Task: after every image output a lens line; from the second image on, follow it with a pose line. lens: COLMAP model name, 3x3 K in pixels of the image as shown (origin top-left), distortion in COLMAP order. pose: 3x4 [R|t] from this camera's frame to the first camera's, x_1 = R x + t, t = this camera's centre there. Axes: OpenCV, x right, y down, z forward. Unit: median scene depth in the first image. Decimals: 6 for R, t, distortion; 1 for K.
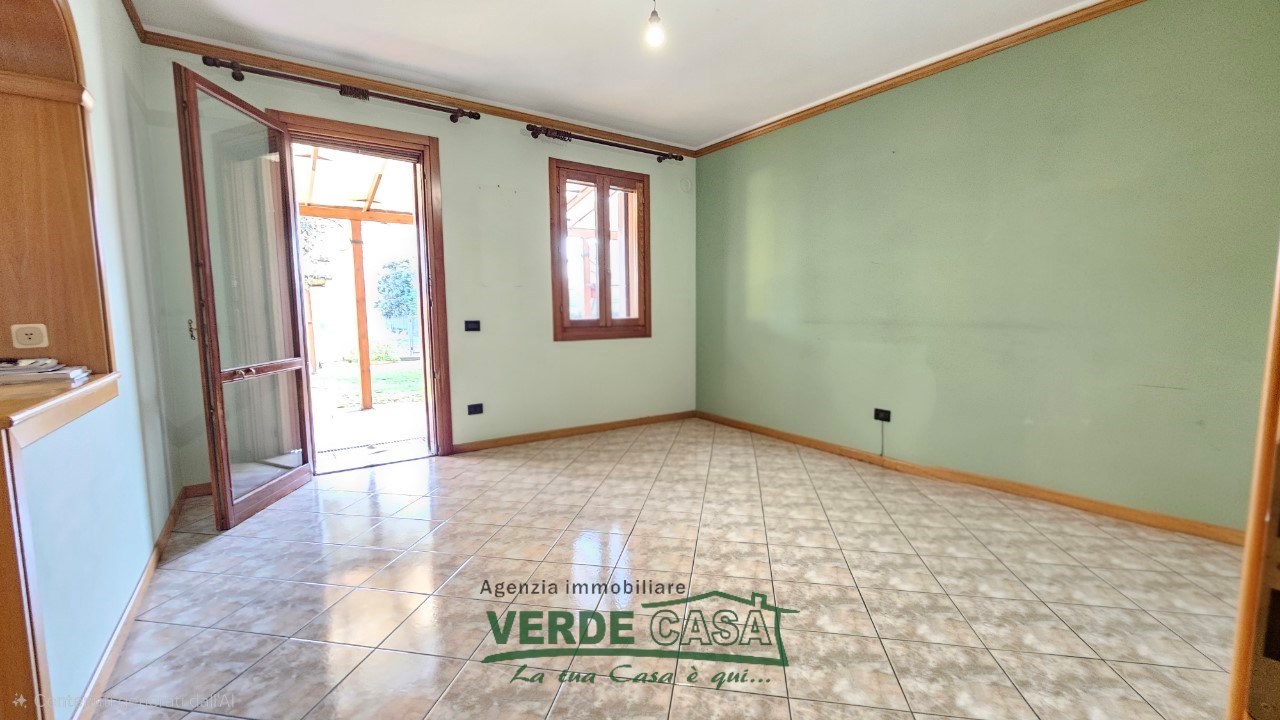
lens RADIAL K [[531.0, 0, 651.3], [0, 531.0, 364.3], [0, 0, 1]] dist [-0.002741, 0.001394]
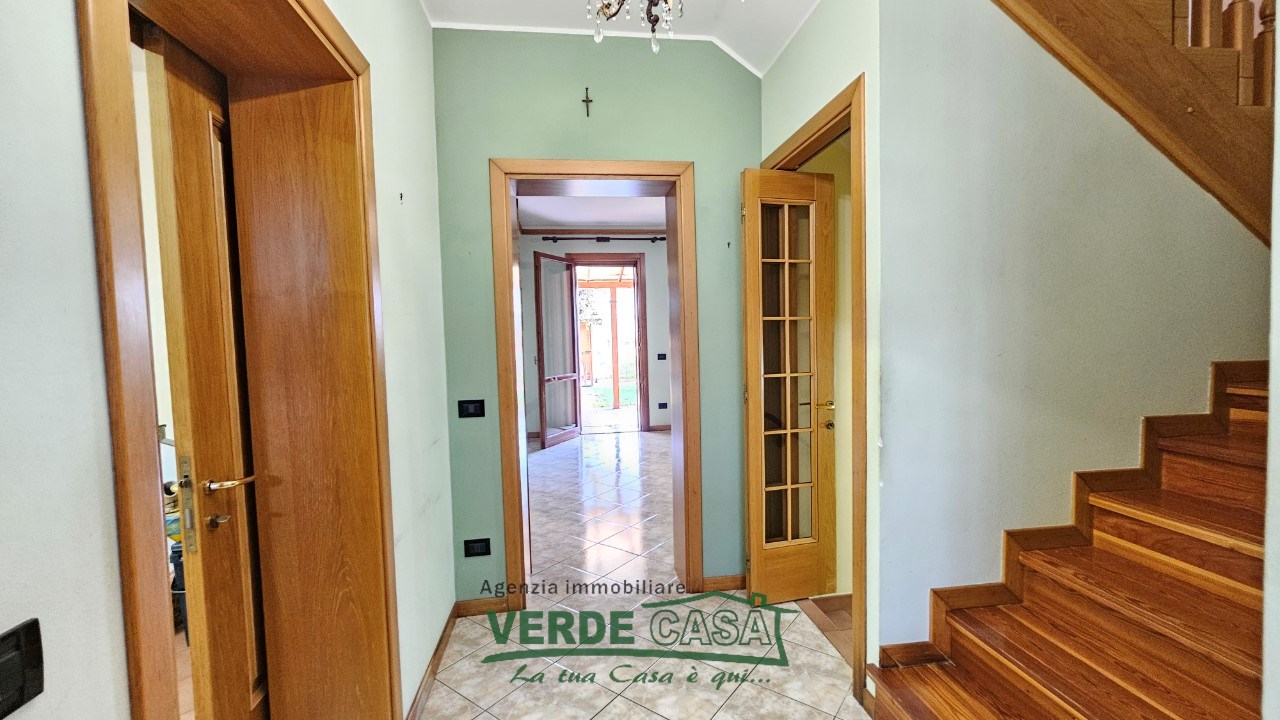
lens RADIAL K [[531.0, 0, 644.9], [0, 531.0, 362.4], [0, 0, 1]] dist [-0.002741, 0.001394]
pose [[0.886789, 0.005634, -0.462140, 0.434196], [-0.027551, 0.998792, -0.040692, 0.017910], [0.461352, 0.048817, 0.885873, -0.575996]]
